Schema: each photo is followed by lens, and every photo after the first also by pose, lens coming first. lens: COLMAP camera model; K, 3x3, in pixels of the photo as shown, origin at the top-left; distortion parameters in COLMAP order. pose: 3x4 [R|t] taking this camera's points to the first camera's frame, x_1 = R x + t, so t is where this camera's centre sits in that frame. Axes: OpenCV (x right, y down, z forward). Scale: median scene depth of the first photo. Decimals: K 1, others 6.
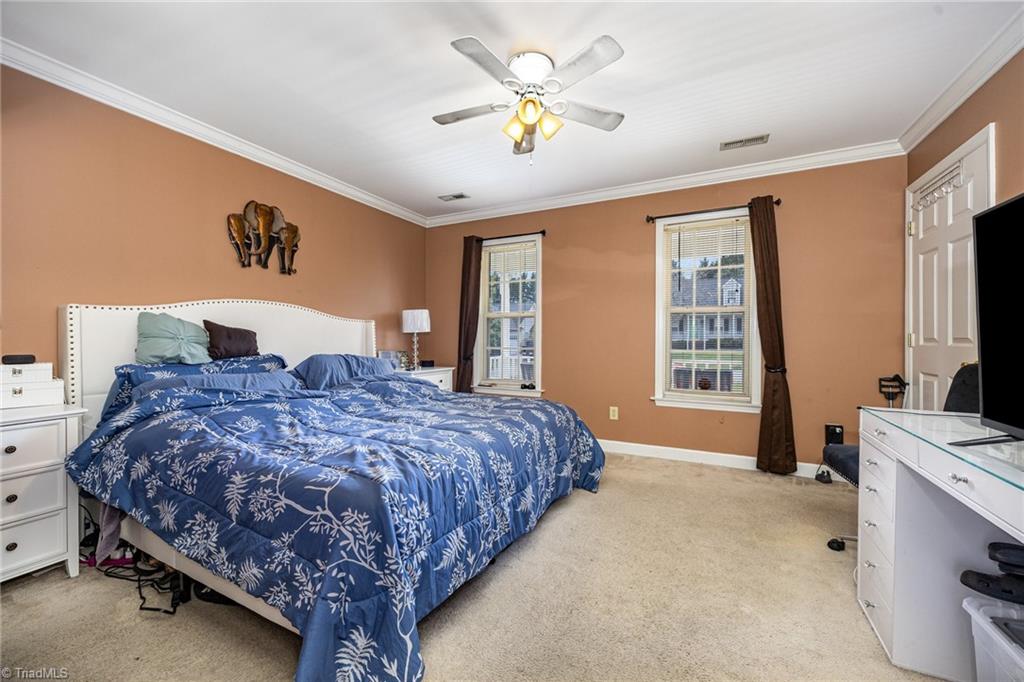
lens RADIAL K [[402.7, 0, 506.8], [0, 402.7, 338.0], [0, 0, 1]] dist [0.000210, -0.000080]
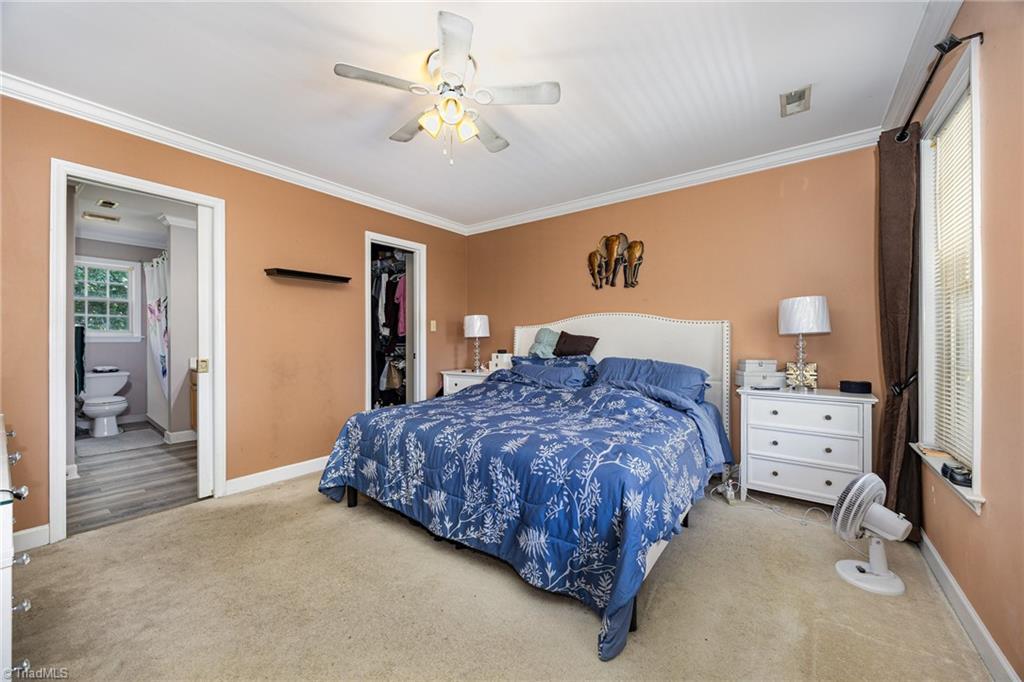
lens RADIAL K [[389.8, 0, 494.7], [0, 389.8, 343.0], [0, 0, 1]] dist [0.000234, 0.000001]
pose [[-0.181363, -0.001756, -0.983415, 0.671514], [-0.005577, 0.999984, -0.000757, 0.003841], [0.983400, 0.005347, -0.181370, 0.899157]]
